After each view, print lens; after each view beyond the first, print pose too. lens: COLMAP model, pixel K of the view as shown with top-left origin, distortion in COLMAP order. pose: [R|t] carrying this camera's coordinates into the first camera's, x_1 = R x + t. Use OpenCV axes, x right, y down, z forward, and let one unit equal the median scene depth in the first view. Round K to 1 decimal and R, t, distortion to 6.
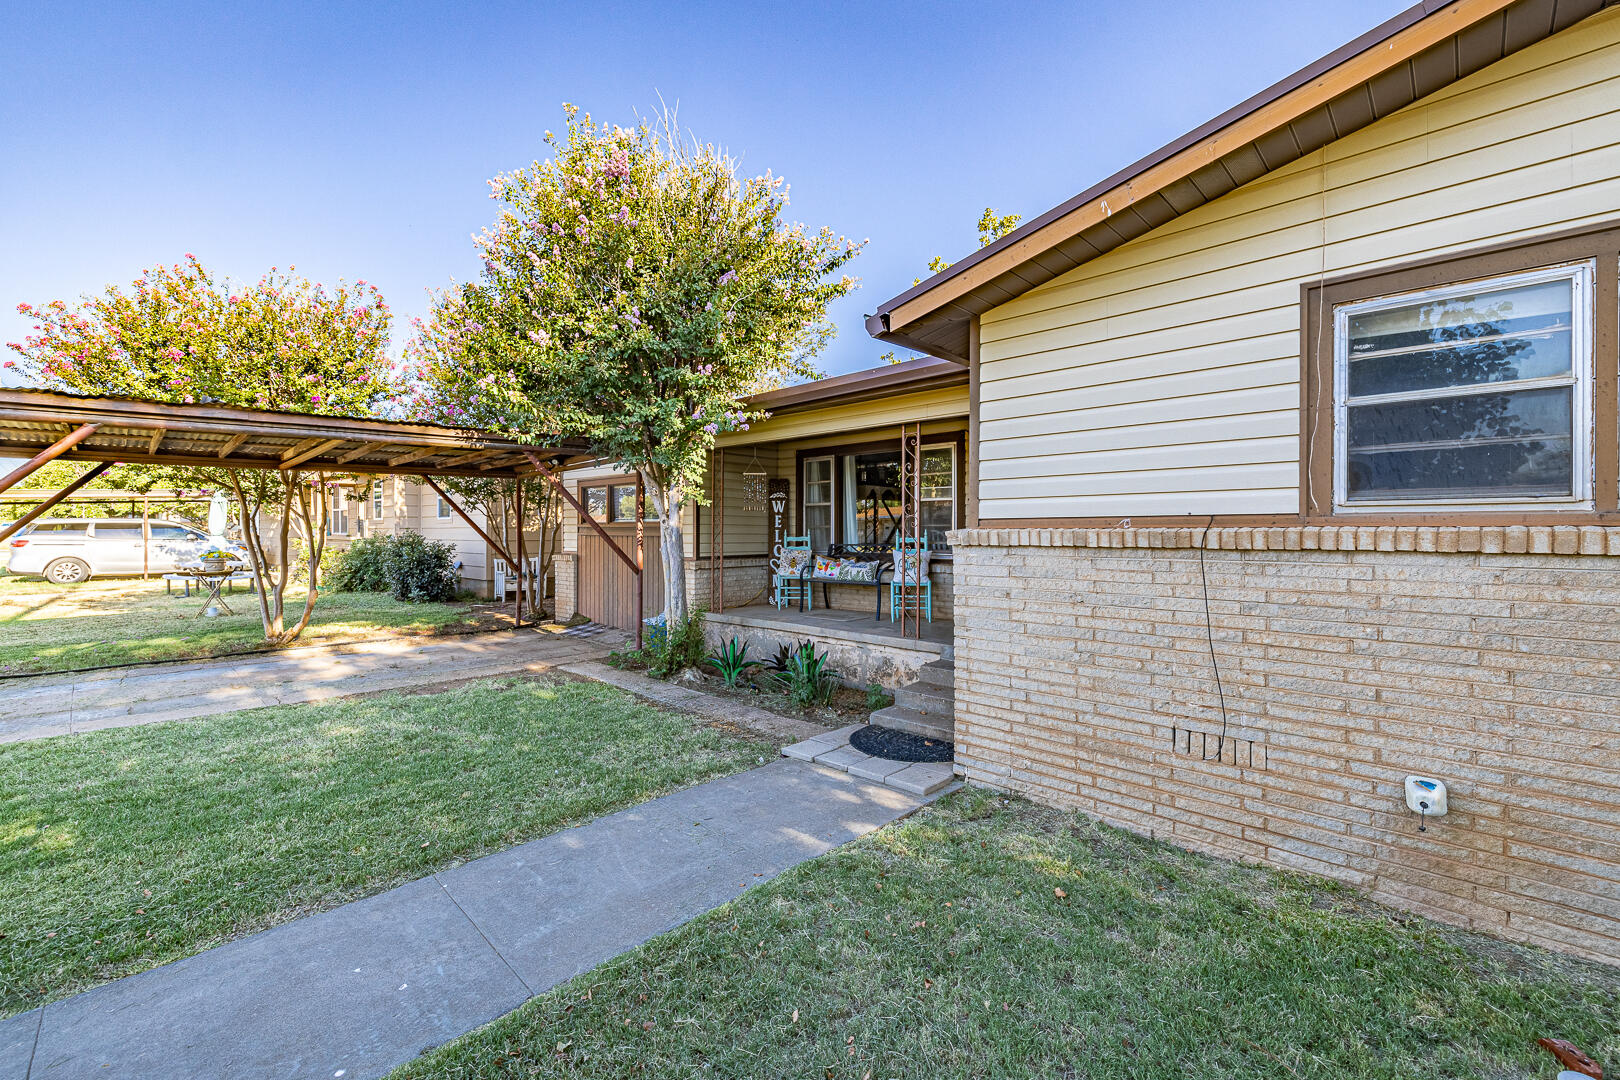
lens RADIAL K [[675.6, 0, 810.1], [0, 675.6, 537.7], [0, 0, 1]] dist [-0.001606, 0.000160]
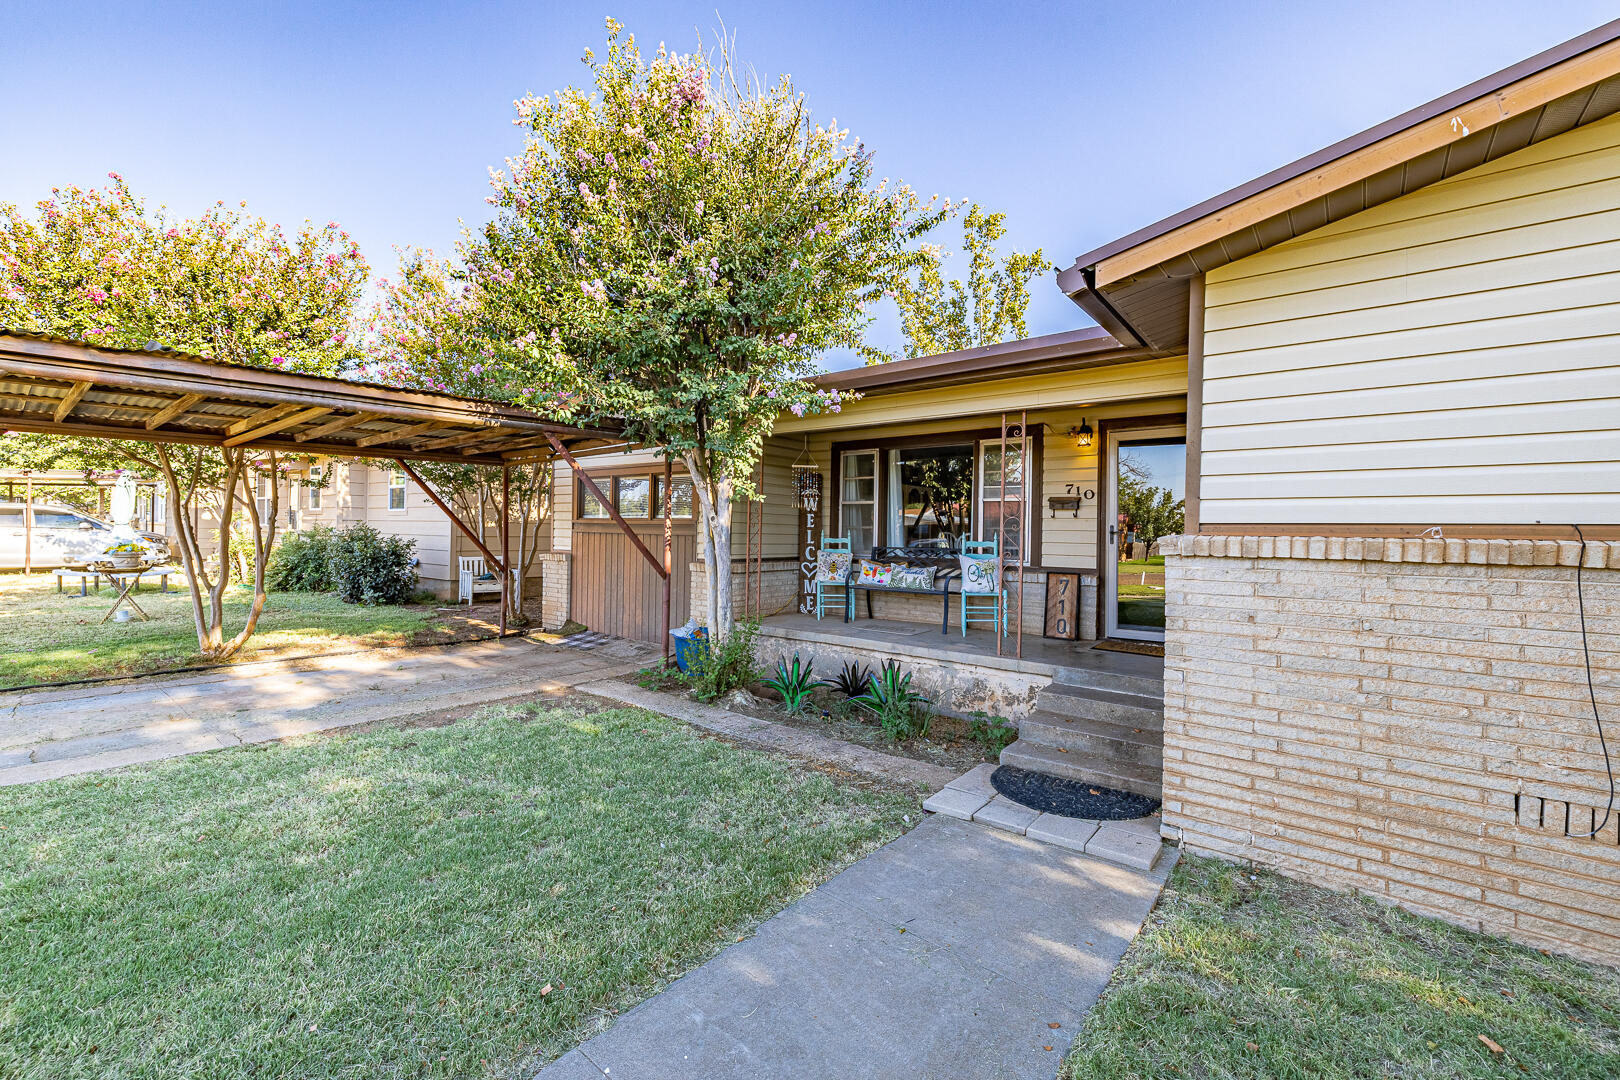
lens RADIAL K [[675.6, 0, 808.2], [0, 675.6, 536.4], [0, 0, 1]] dist [-0.001606, 0.000160]
pose [[0.995984, 0.016353, 0.088021, -0.189519], [-0.016240, 0.999866, -0.001995, -0.001841], [-0.088042, 0.000558, 0.996117, 0.151983]]
